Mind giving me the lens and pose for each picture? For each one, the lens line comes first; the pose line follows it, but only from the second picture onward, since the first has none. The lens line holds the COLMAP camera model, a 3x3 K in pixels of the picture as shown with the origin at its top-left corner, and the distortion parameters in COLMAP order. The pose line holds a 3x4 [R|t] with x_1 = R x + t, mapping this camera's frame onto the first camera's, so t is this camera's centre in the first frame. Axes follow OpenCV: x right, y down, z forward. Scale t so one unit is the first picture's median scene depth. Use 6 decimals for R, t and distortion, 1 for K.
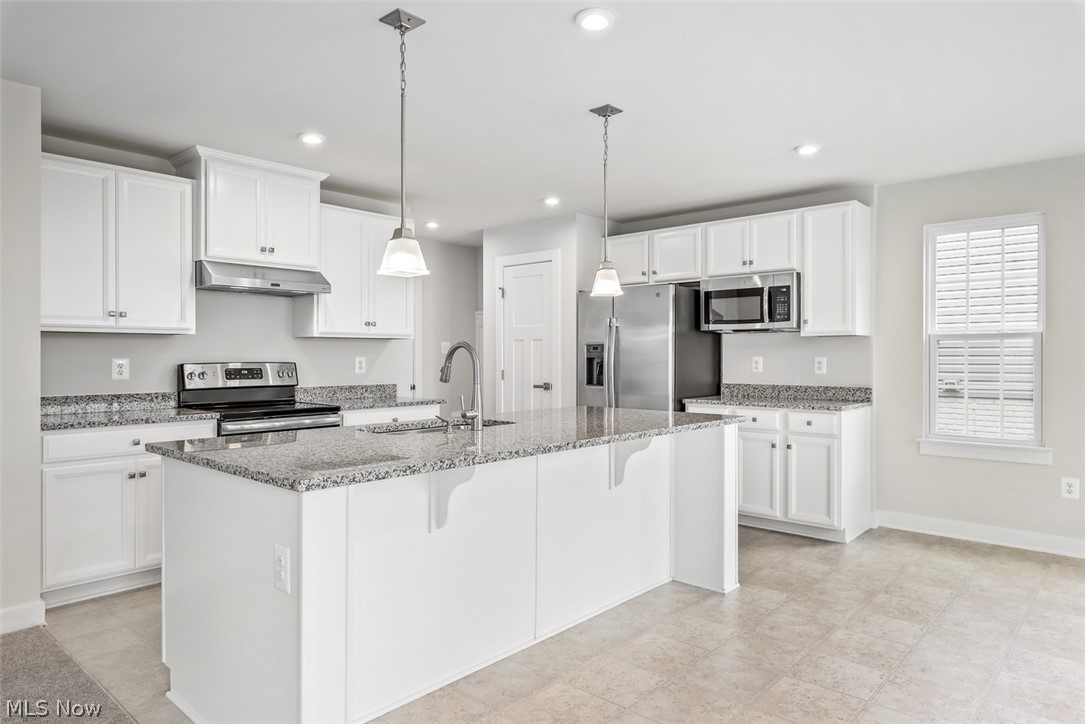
lens RADIAL K [[668.2, 0, 542.5], [0, 668.2, 362.0], [0, 0, 1]] dist [-0.003462, -0.000066]
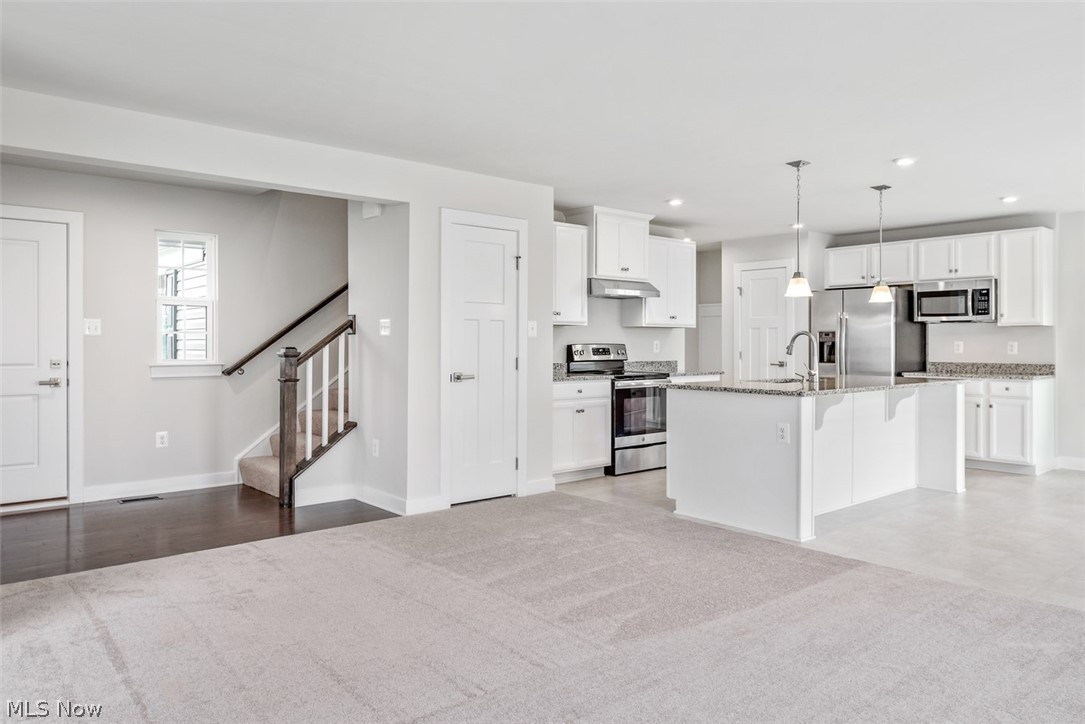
lens RADIAL K [[751.4, 0, 540.2], [0, 751.4, 341.5], [0, 0, 1]] dist [0.002686, -0.000064]
pose [[0.992382, 0.002448, -0.123177, -0.339840], [-0.003791, 0.999936, -0.010669, 0.012452], [0.123143, 0.011055, 0.992327, -0.614614]]
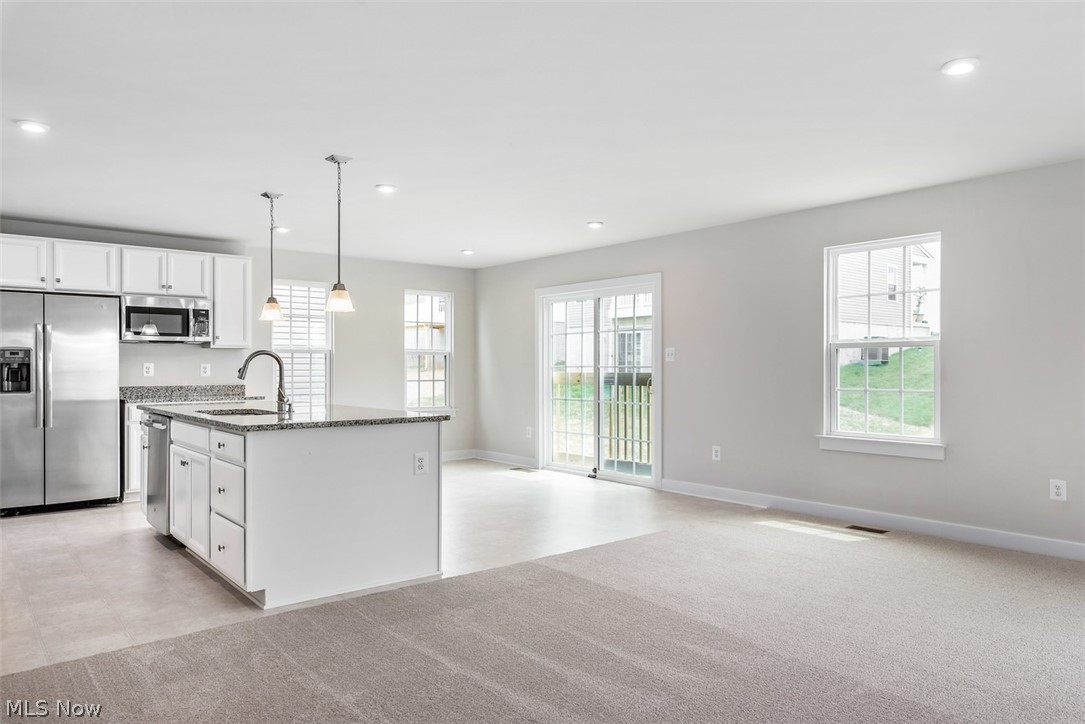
lens RADIAL K [[721.7, 0, 591.7], [0, 721.7, 366.5], [0, 0, 1]] dist [-0.001610, -0.000592]
pose [[0.102670, 0.000277, 0.994715, -0.970706], [0.009215, 0.999957, -0.001230, 0.007538], [-0.994673, 0.009293, 0.102663, 0.088145]]
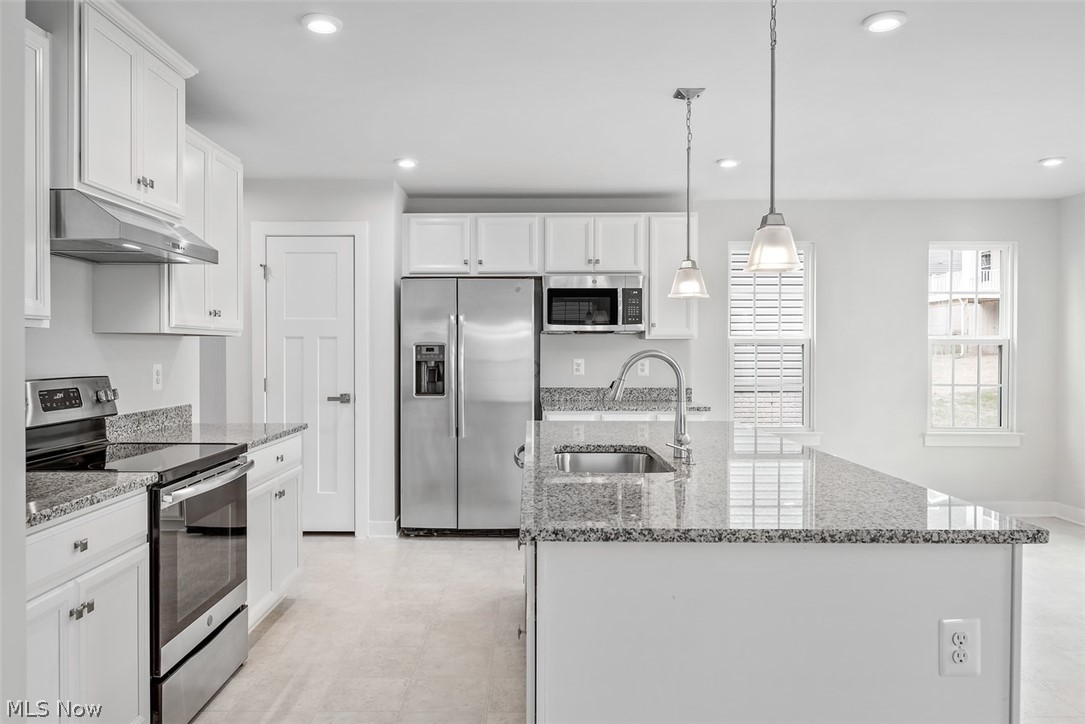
lens RADIAL K [[777.3, 0, 518.6], [0, 777.3, 358.1], [0, 0, 1]] dist [-0.001865, -0.002781]
pose [[0.749396, -0.006311, 0.662091, -0.532683], [0.004929, 0.999980, 0.003953, -0.015184], [-0.662103, 0.000301, 0.749413, 0.243336]]
